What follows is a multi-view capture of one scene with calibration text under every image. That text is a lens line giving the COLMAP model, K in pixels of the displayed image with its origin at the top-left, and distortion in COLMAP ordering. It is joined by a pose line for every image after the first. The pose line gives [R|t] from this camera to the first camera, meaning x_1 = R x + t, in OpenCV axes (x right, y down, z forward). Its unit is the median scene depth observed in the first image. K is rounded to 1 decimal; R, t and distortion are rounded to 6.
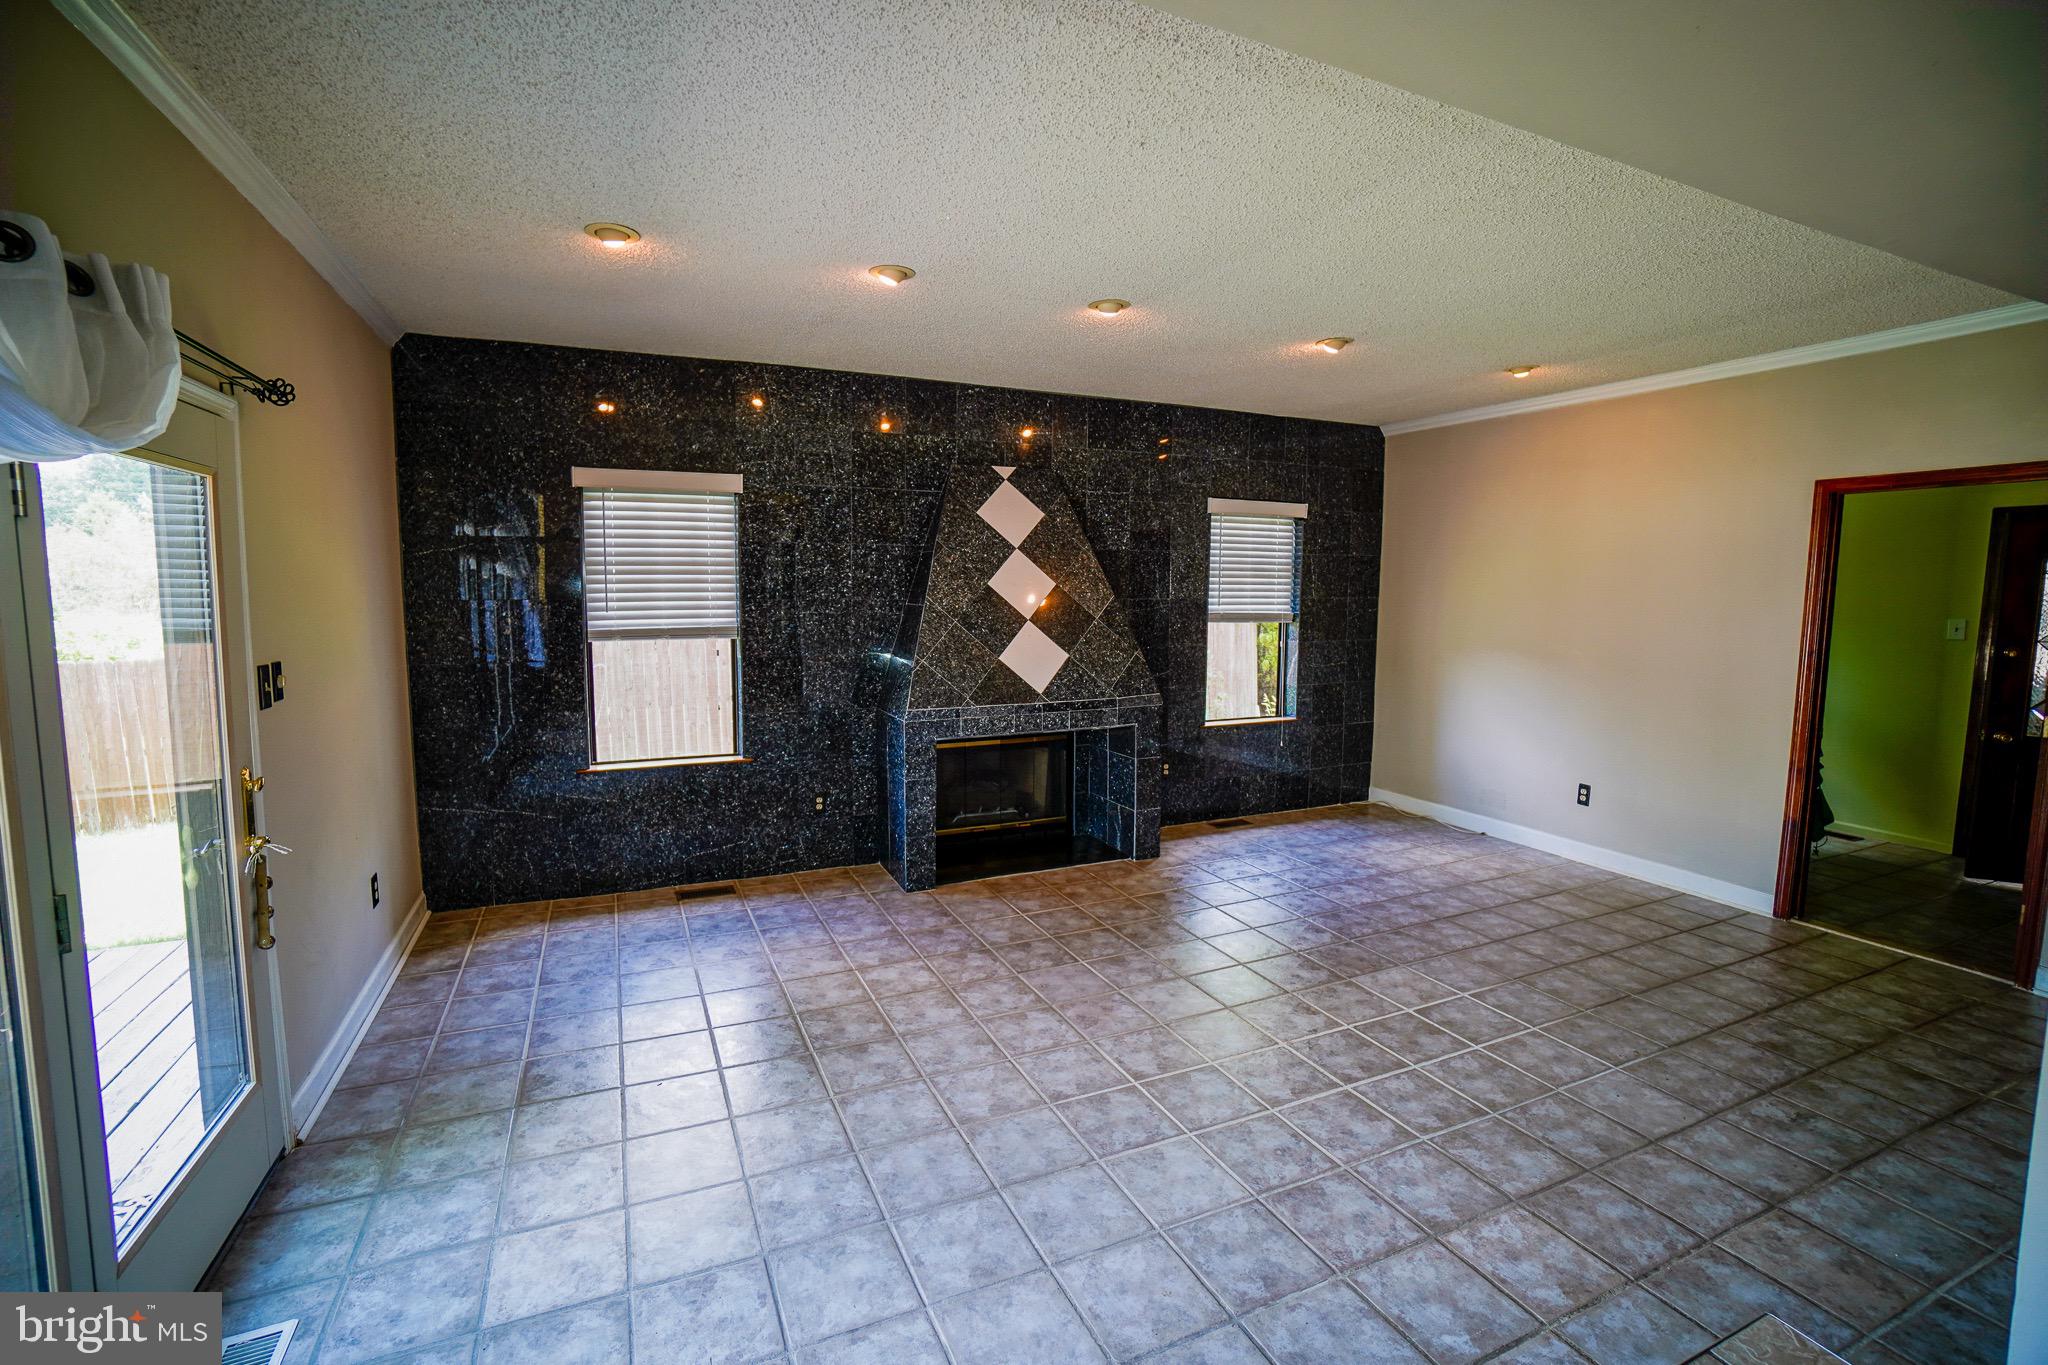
lens RADIAL K [[902.1, 0, 1013.4], [0, 902.1, 675.9], [0, 0, 1]] dist [-0.064254, 0.022286]
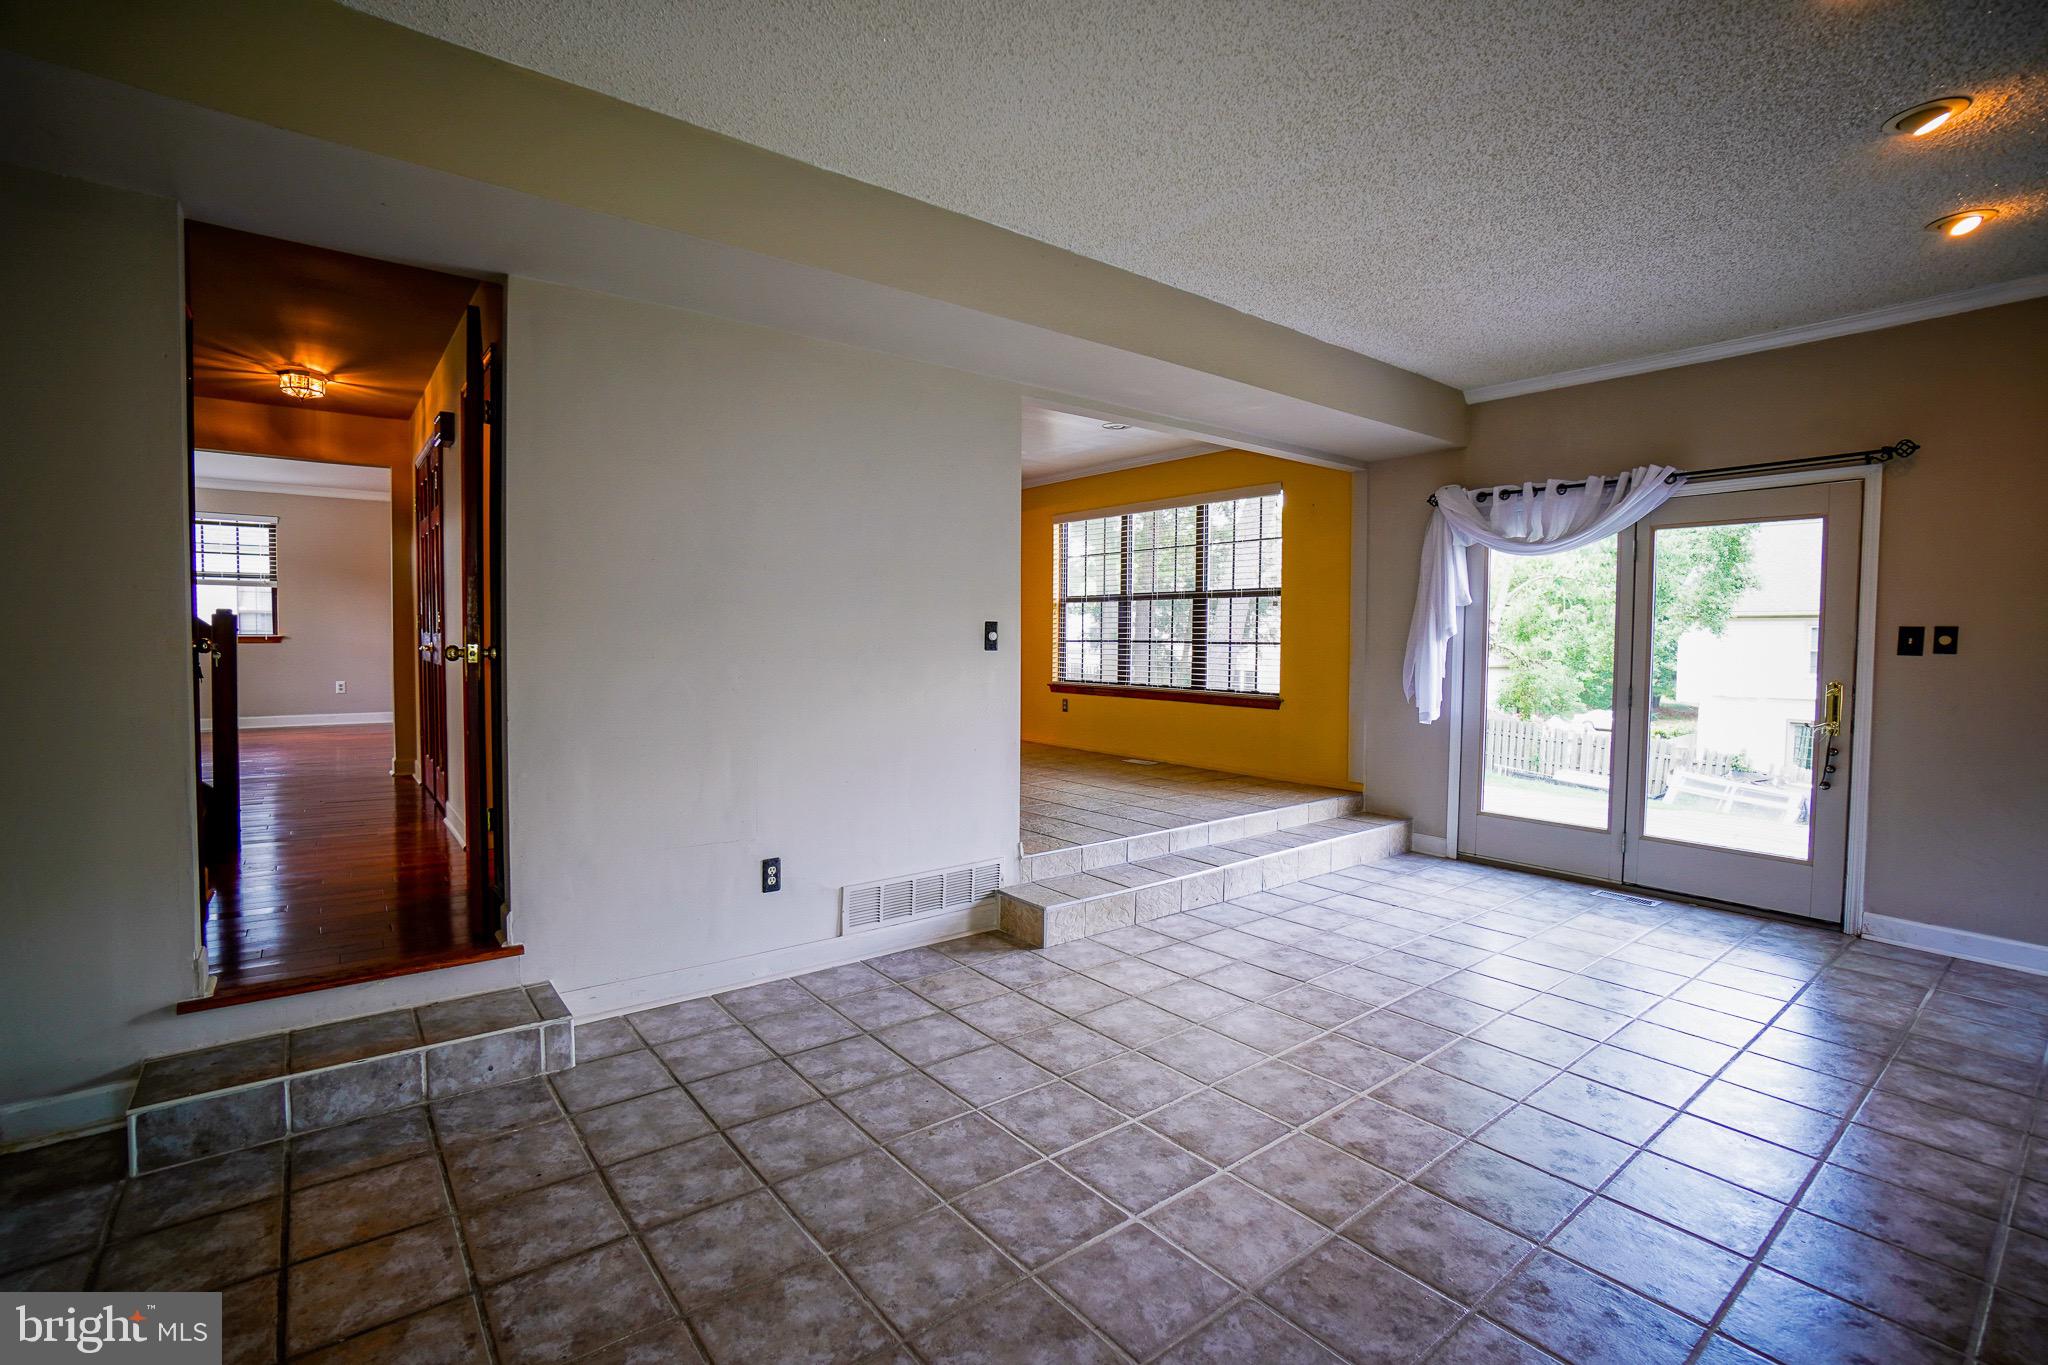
lens RADIAL K [[911.1, 0, 992.1], [0, 911.1, 672.0], [0, 0, 1]] dist [-0.042967, 0.000597]
pose [[-0.976535, -0.001238, -0.215354, 0.888890], [-0.031323, 0.990166, 0.136346, -0.075294], [0.213068, 0.139893, -0.966971, 1.824448]]
